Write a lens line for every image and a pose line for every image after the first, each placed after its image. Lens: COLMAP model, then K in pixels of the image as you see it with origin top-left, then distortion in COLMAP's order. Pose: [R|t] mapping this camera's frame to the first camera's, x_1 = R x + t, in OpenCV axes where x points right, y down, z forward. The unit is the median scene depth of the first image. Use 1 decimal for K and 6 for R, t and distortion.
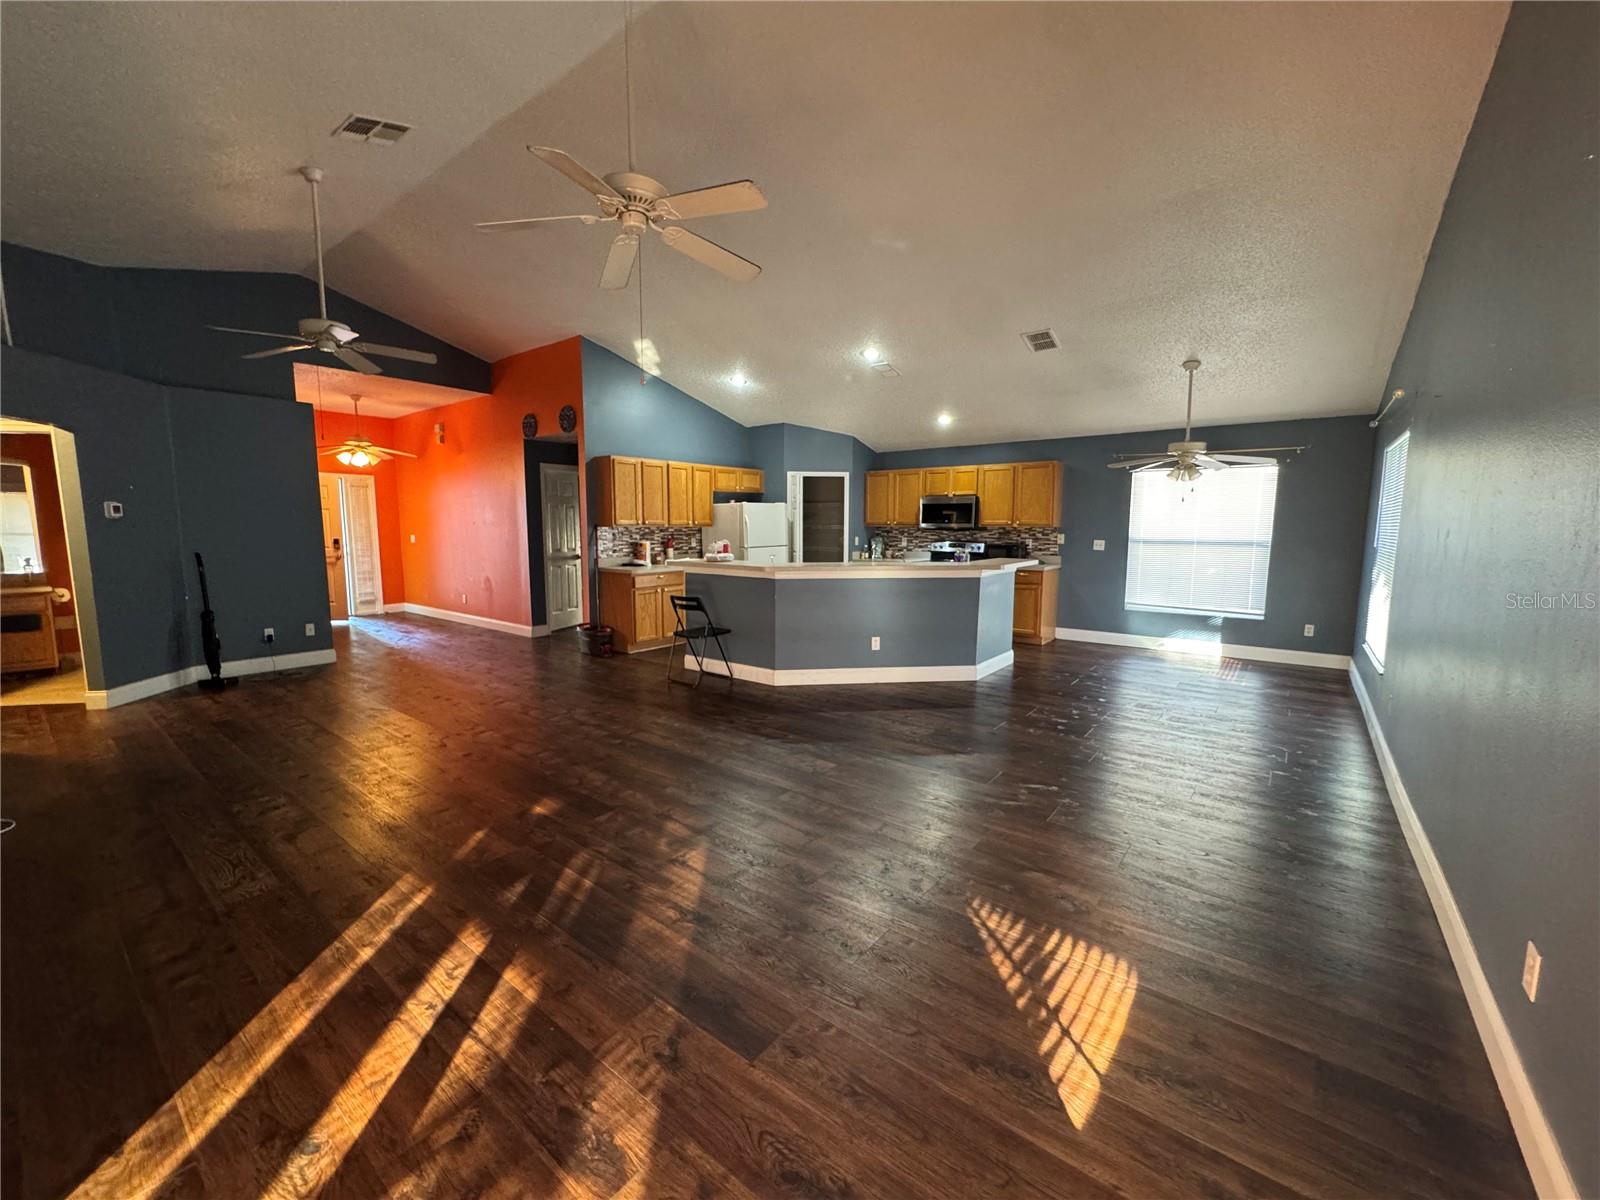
lens RADIAL K [[645.5, 0, 800.0], [0, 645.5, 600.0], [0, 0, 1]] dist [-0.000850, 0.000155]
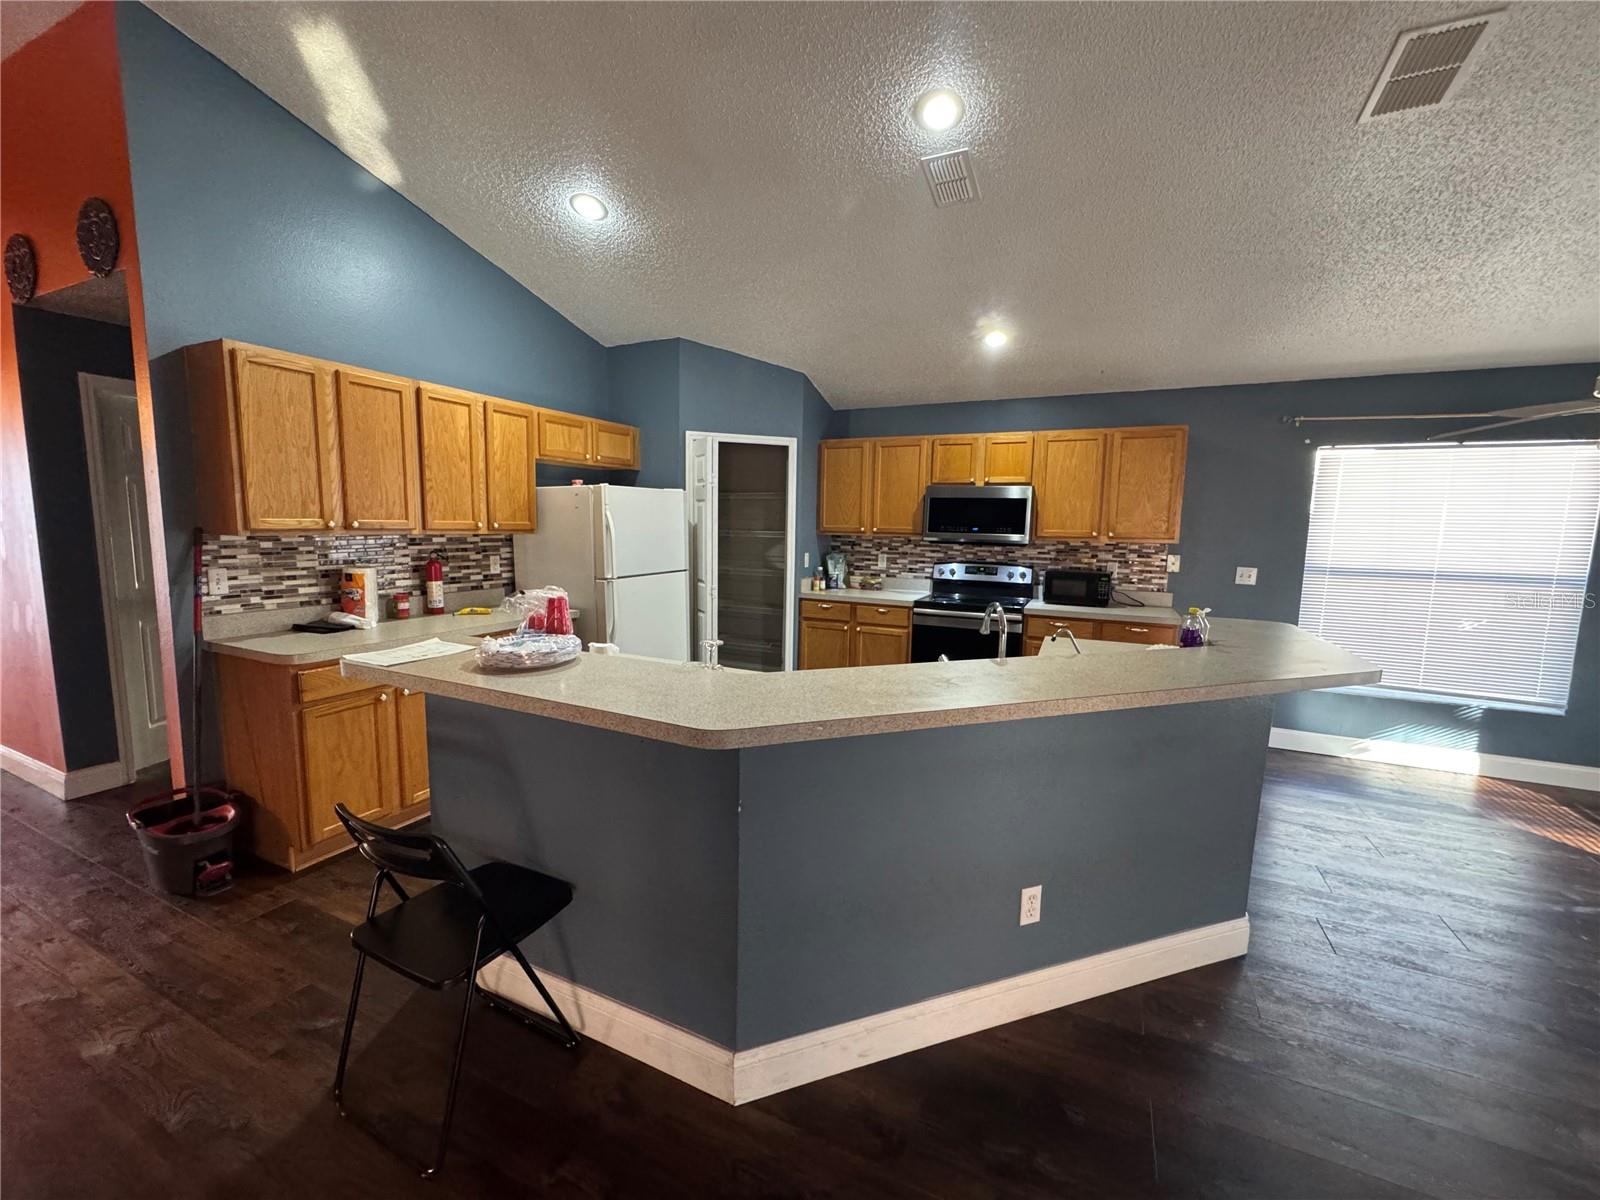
lens RADIAL K [[645.5, 0, 800.0], [0, 645.5, 600.0], [0, 0, 1]] dist [-0.000850, 0.000155]
pose [[0.975586, -0.009683, 0.219402, -0.049783], [0.009149, 0.999952, 0.003449, -0.065347], [-0.219425, -0.001357, 0.975628, 0.496111]]
